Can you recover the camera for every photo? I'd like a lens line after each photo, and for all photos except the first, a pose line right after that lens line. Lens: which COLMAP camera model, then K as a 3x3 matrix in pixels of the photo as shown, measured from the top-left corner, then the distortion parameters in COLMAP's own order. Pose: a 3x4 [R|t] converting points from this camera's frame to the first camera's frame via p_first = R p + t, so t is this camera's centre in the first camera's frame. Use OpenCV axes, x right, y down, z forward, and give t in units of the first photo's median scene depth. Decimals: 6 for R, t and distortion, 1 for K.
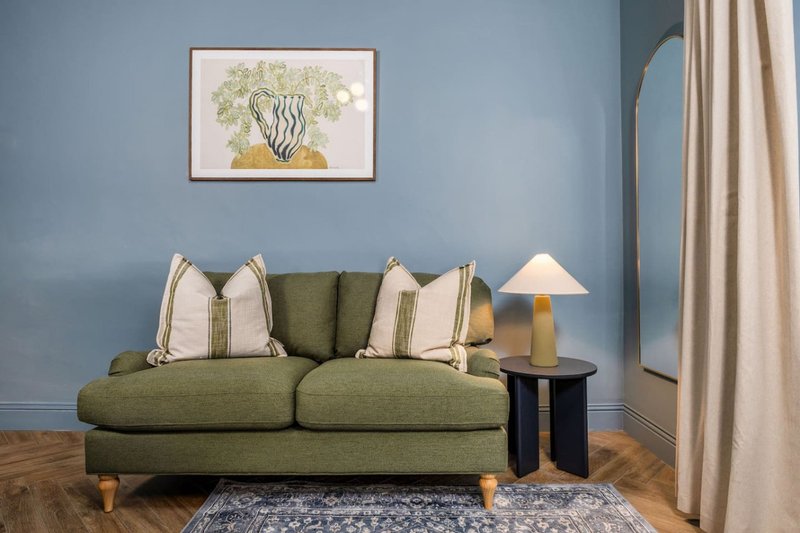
lens RADIAL K [[484.5, 0, 401.8], [0, 484.5, 264.1], [0, 0, 1]] dist [-0.008024, 0.002246]
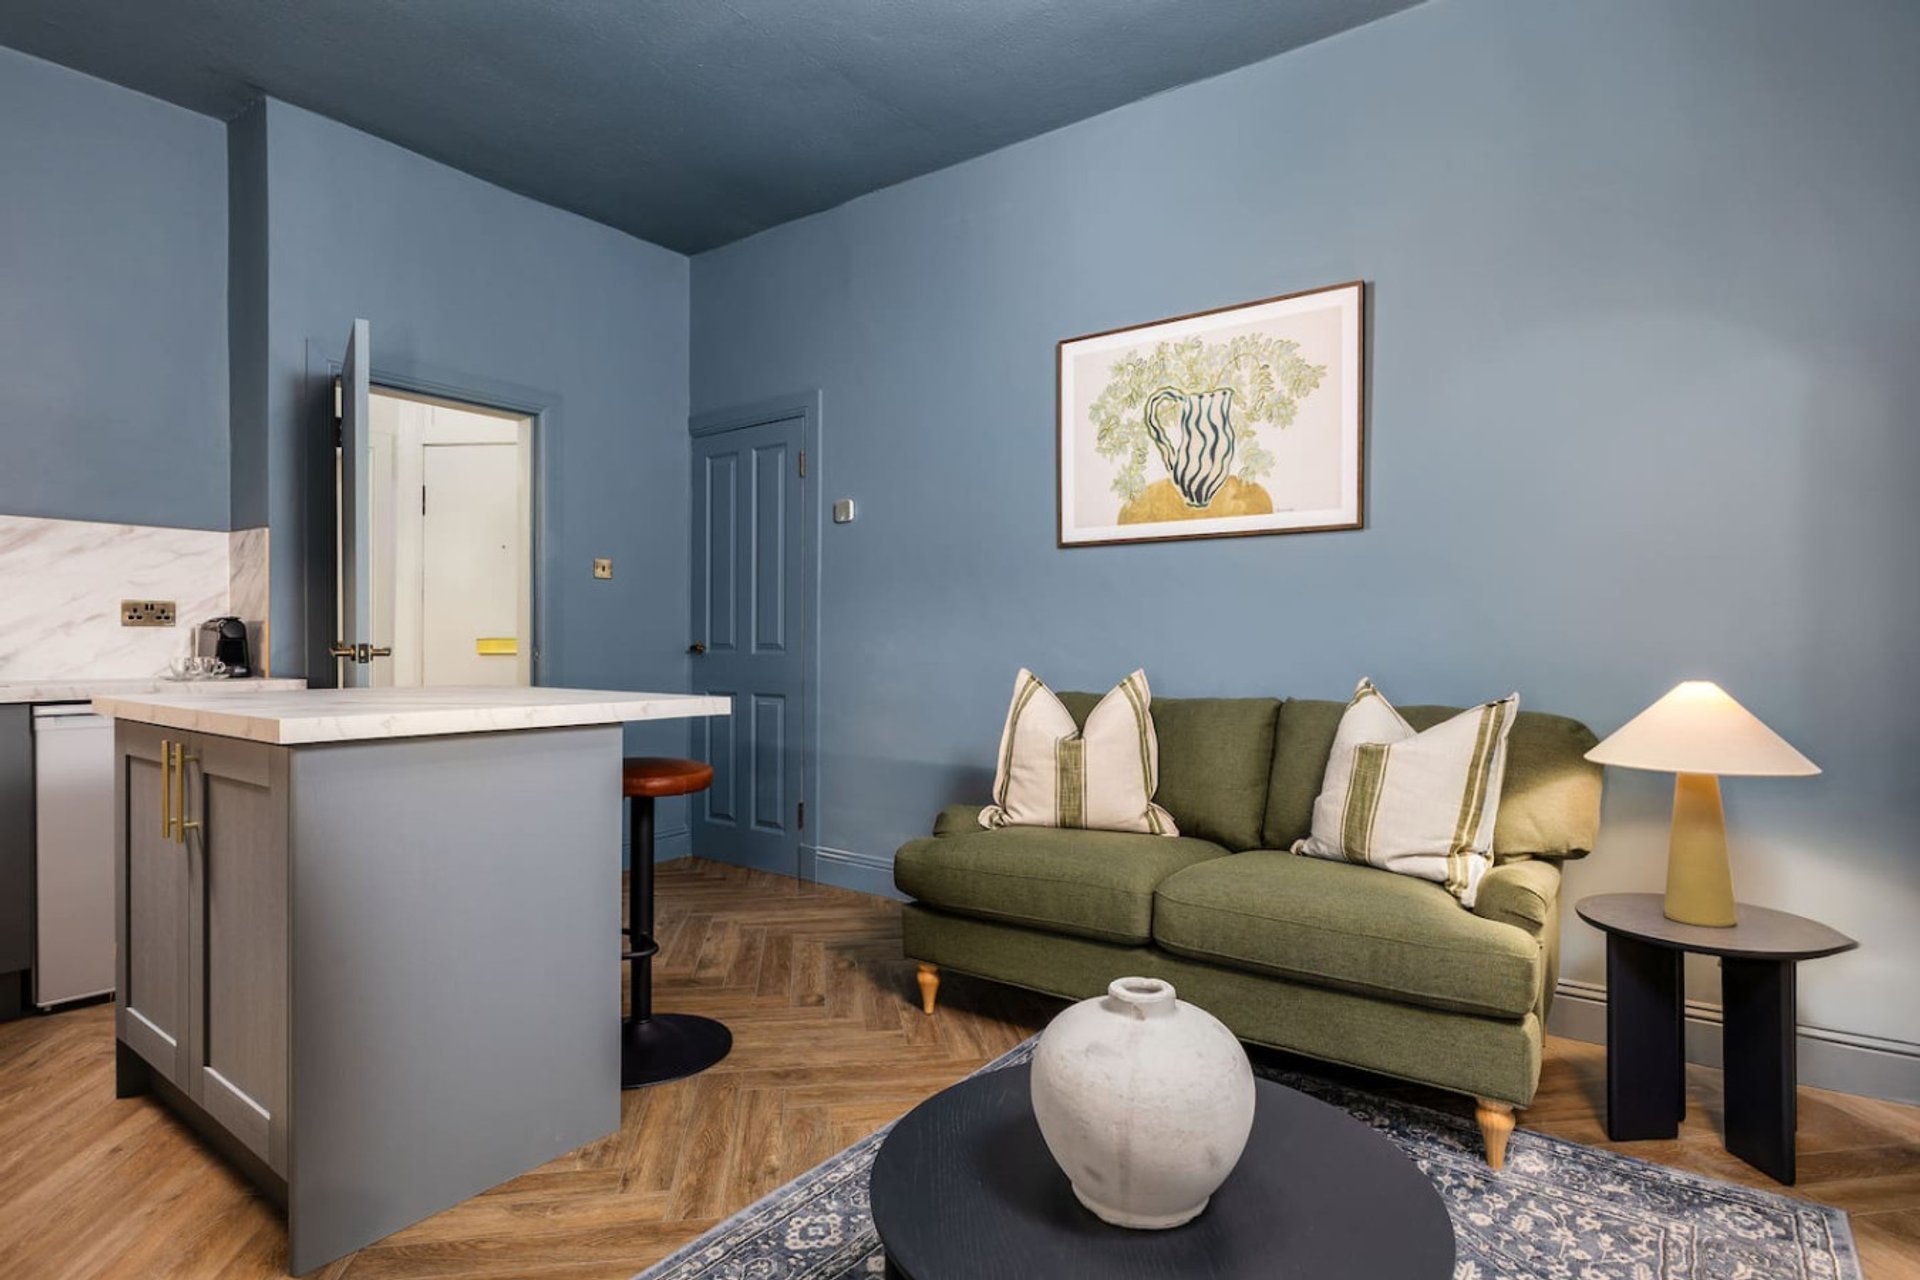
lens RADIAL K [[1010.0, 0, 957.8], [0, 1010.0, 647.9], [0, 0, 1]] dist [0.000135, -0.000763]
pose [[0.802993, 0.006999, -0.595947, 0.309560], [0.004762, 0.999824, 0.018159, -0.076480], [0.595969, -0.017420, 0.802818, -0.202792]]
